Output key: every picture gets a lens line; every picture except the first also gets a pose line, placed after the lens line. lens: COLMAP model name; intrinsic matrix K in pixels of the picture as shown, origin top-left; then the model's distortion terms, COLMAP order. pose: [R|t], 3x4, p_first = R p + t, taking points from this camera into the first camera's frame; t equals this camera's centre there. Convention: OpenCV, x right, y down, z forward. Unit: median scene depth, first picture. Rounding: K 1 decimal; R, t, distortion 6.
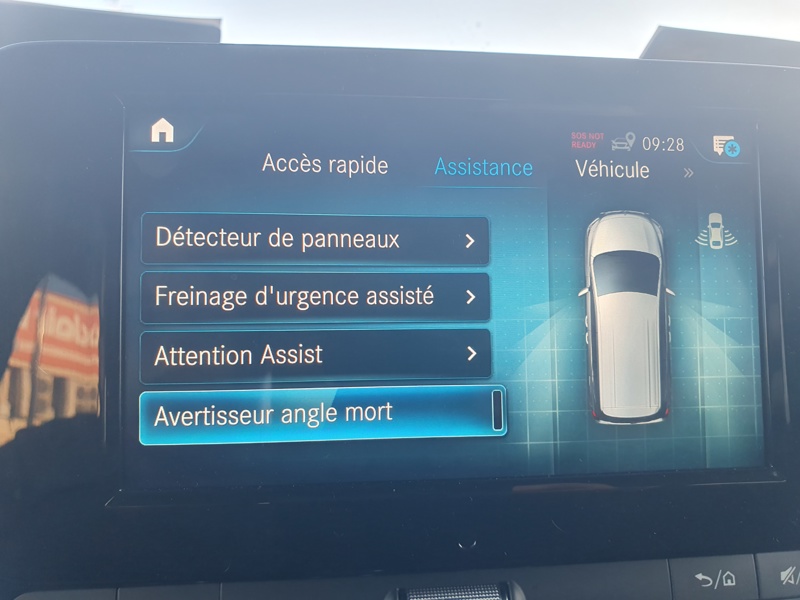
lens RADIAL K [[662.6, 0, 396.8], [0, 662.6, 300.8], [0, 0, 1]] dist [-0.090419, 0.094409]
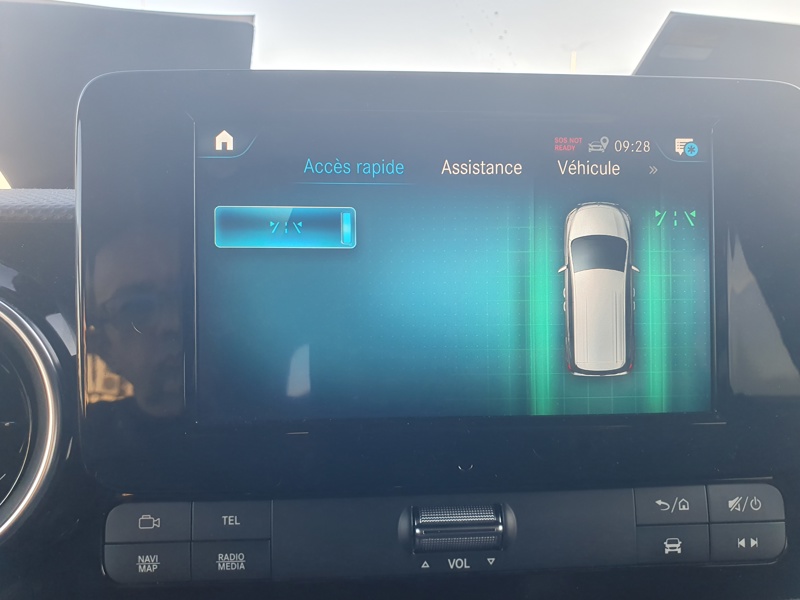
lens RADIAL K [[662.6, 0, 391.7], [0, 662.6, 317.2], [0, 0, 1]] dist [-0.090419, 0.094409]
pose [[0.998887, 0.001556, -0.047148, 0.021934], [0.001071, 0.998450, 0.055650, 0.007756], [0.047162, -0.055639, 0.997337, -0.246318]]
